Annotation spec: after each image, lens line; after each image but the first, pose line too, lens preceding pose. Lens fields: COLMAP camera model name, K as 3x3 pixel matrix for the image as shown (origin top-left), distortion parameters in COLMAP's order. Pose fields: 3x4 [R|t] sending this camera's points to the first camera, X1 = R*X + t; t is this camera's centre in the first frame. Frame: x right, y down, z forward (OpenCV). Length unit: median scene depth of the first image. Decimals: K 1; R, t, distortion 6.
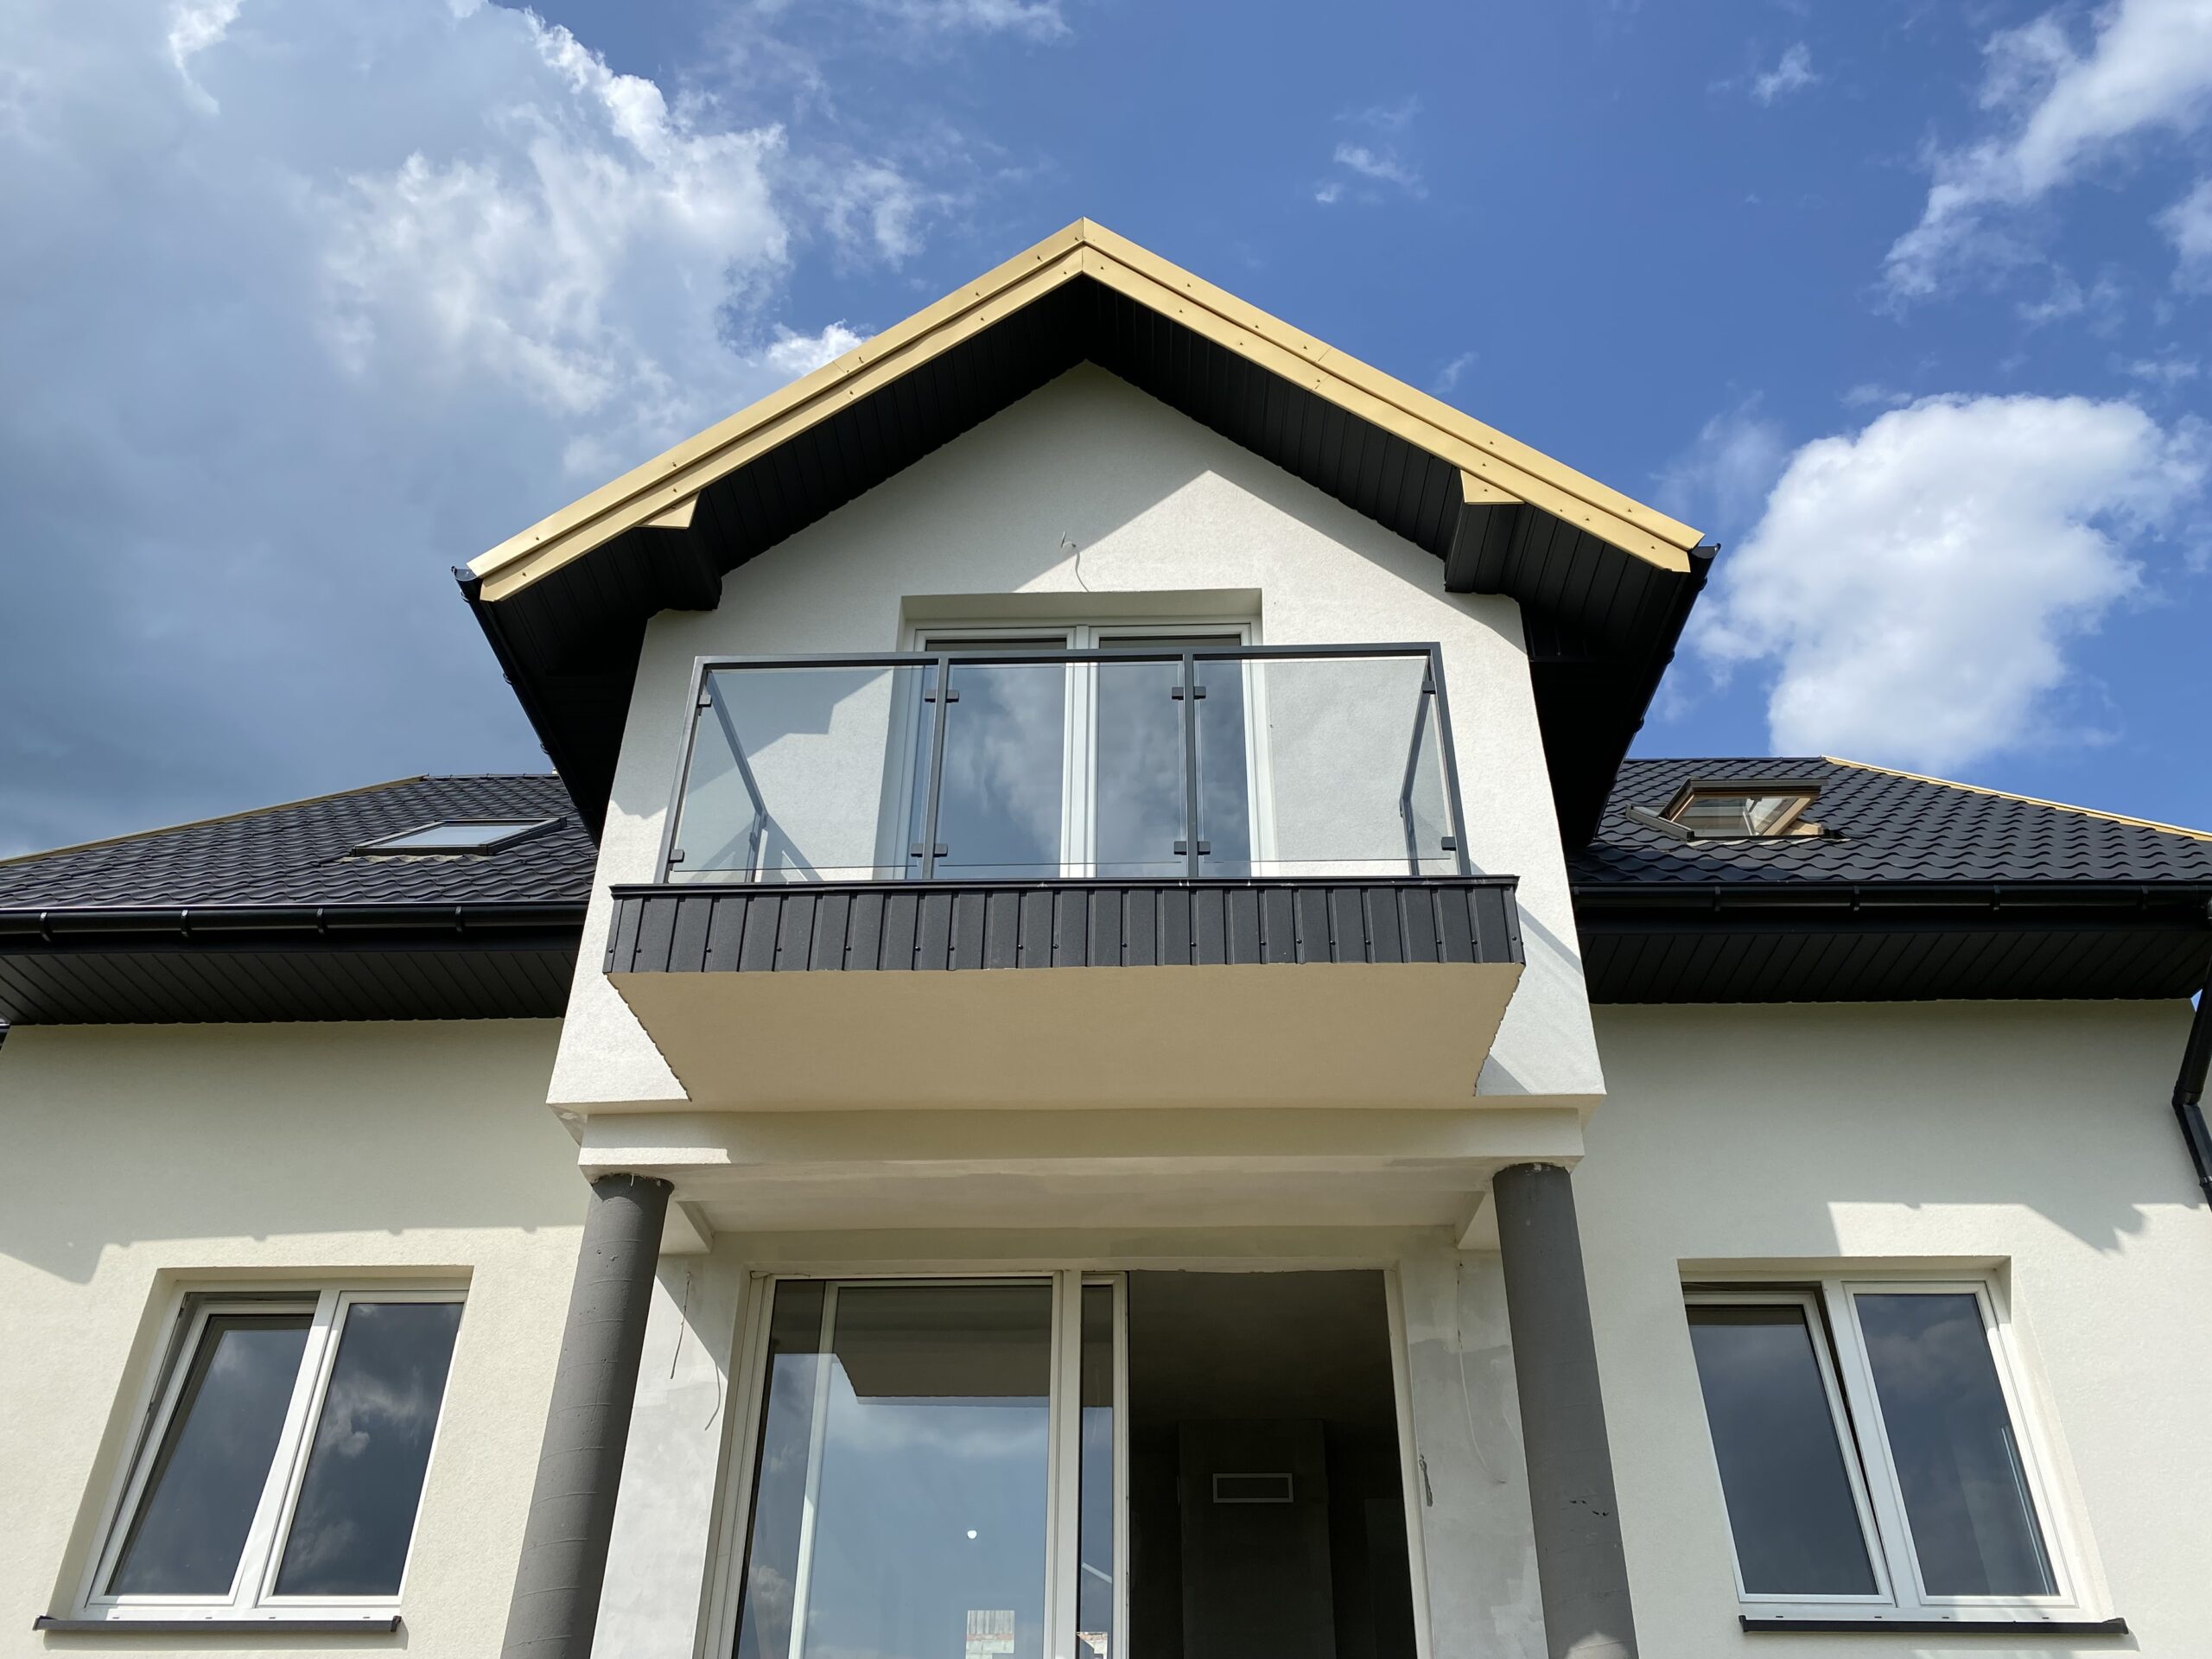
lens RADIAL K [[1645.0, 0, 1099.7], [0, 1645.0, 835.7], [0, 0, 1]] dist [0.002161, 0.001418]
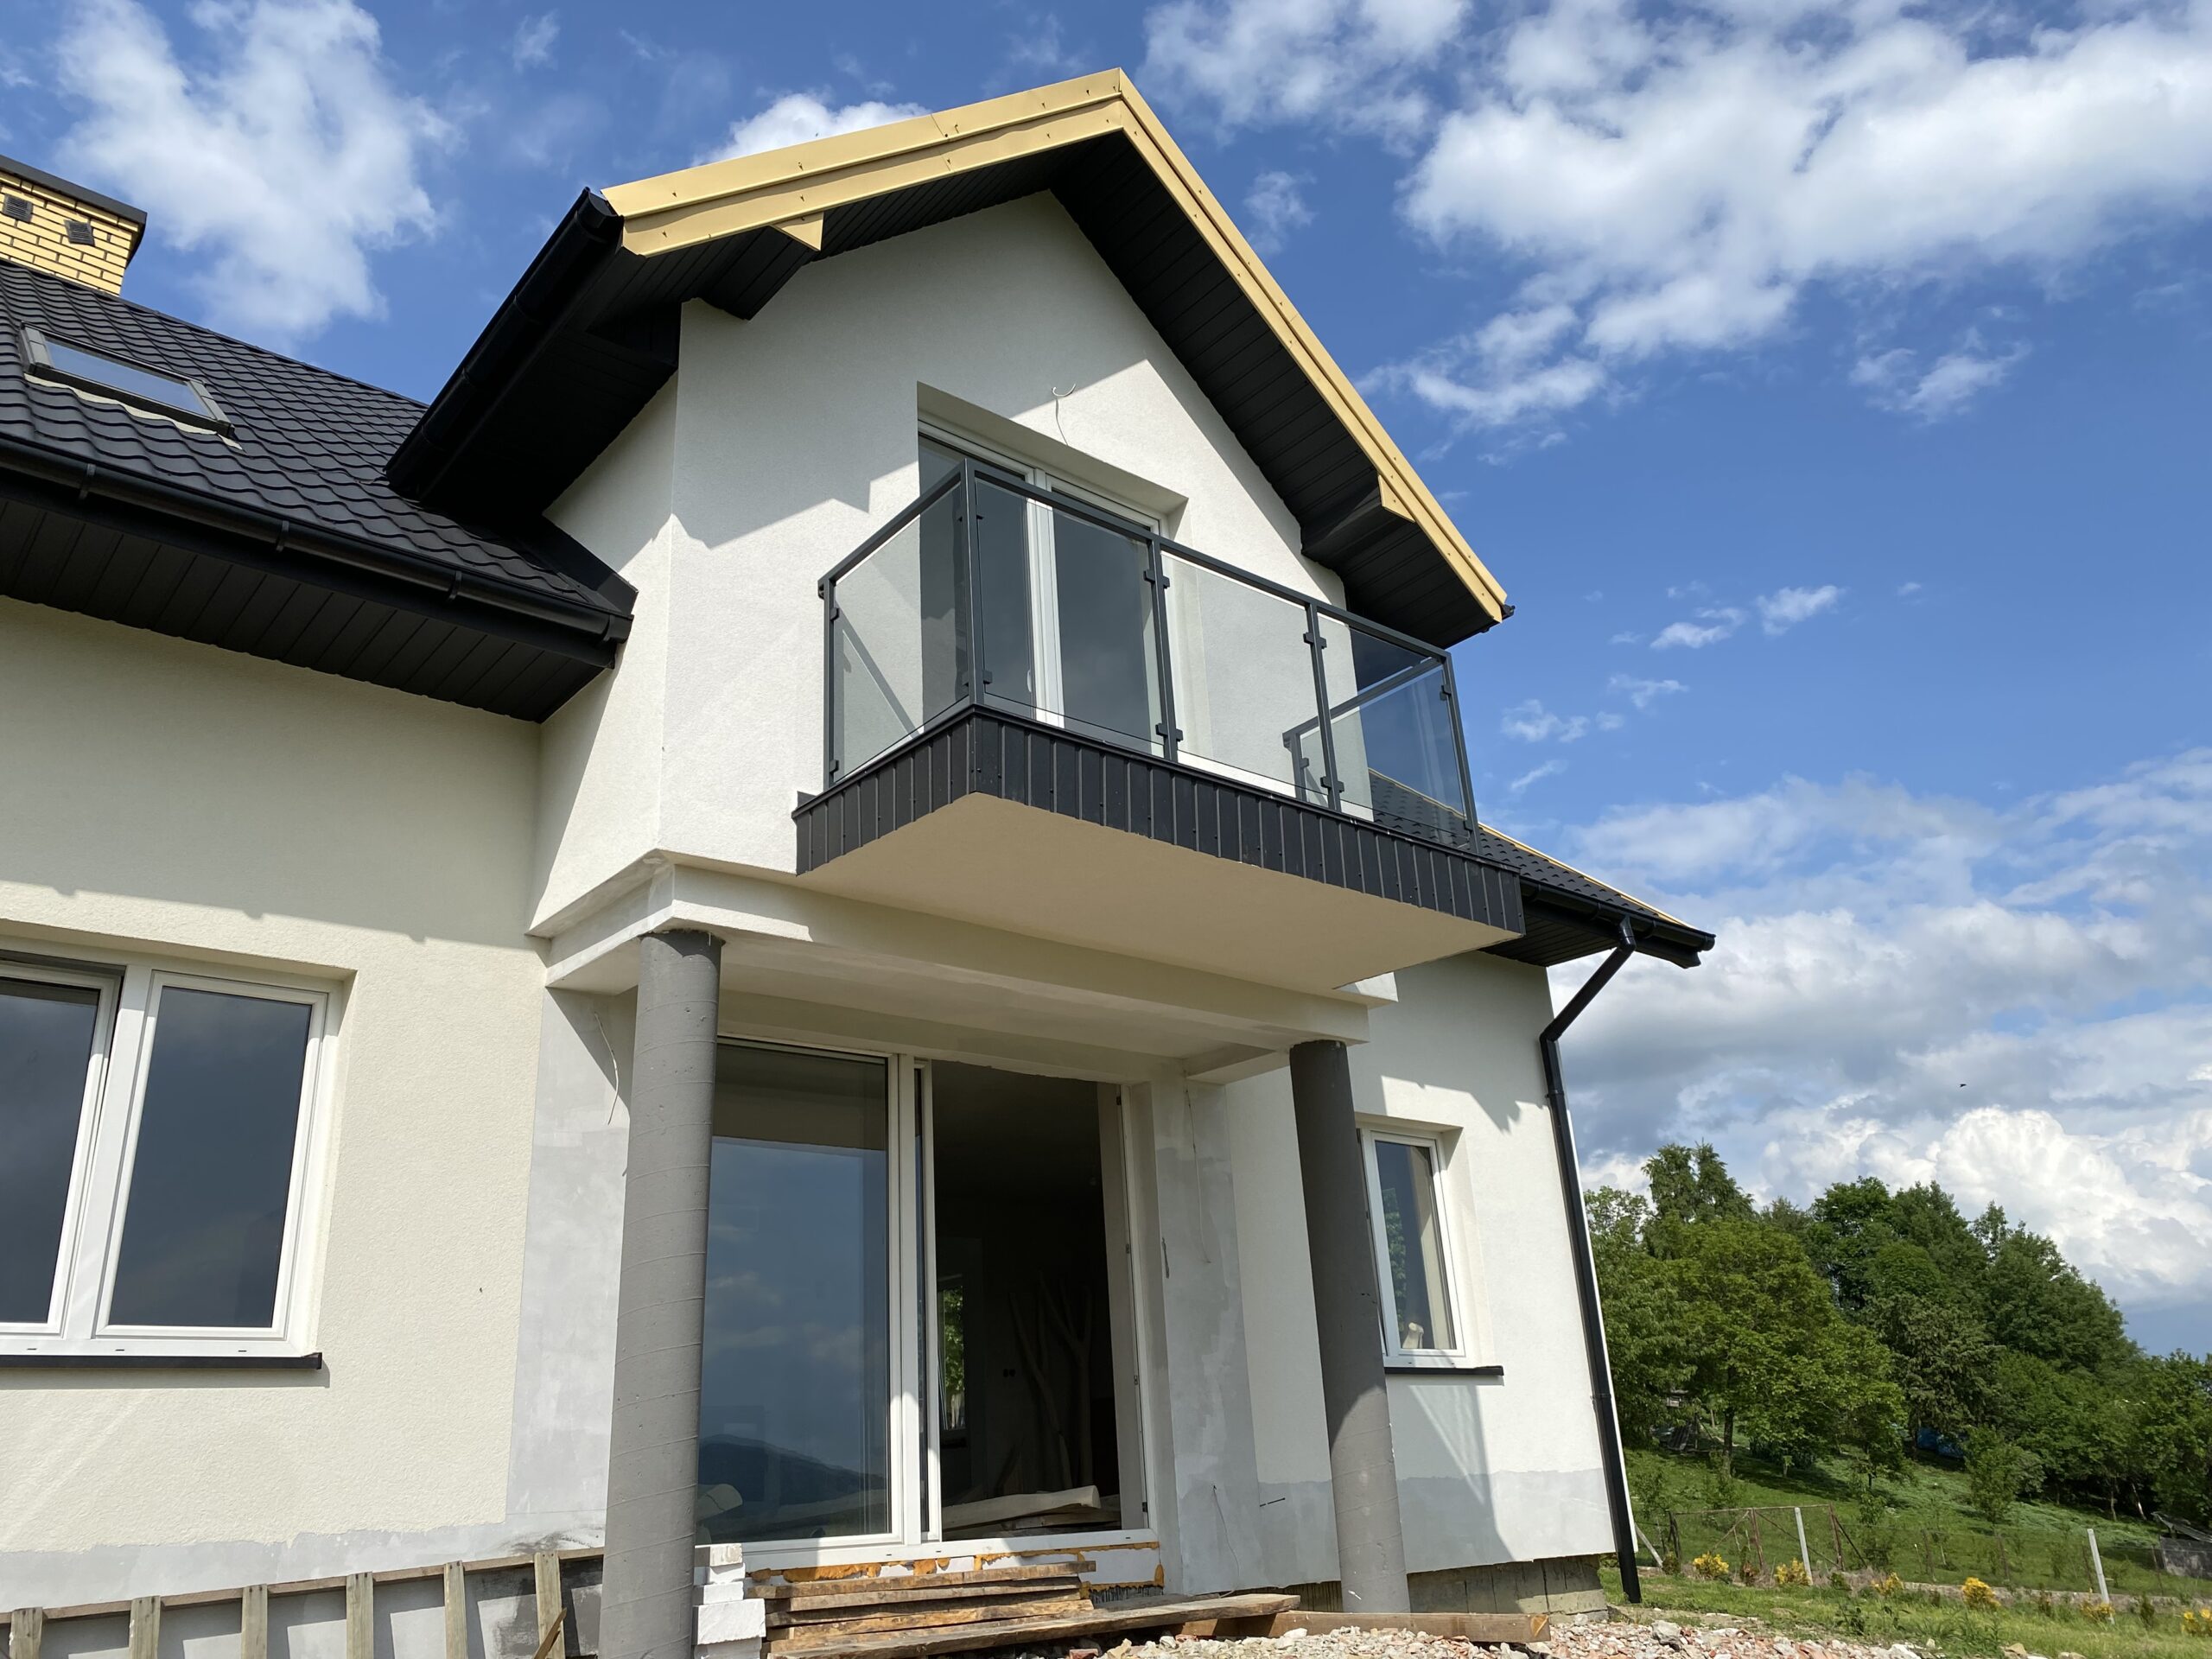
lens RADIAL K [[1645.0, 0, 1112.0], [0, 1645.0, 831.1], [0, 0, 1]] dist [0.002161, 0.001418]
pose [[0.756433, 0.207283, 0.620357, -0.628442], [-0.311390, 0.948201, 0.062866, 0.011972], [-0.575192, -0.240727, 0.781796, 0.105036]]
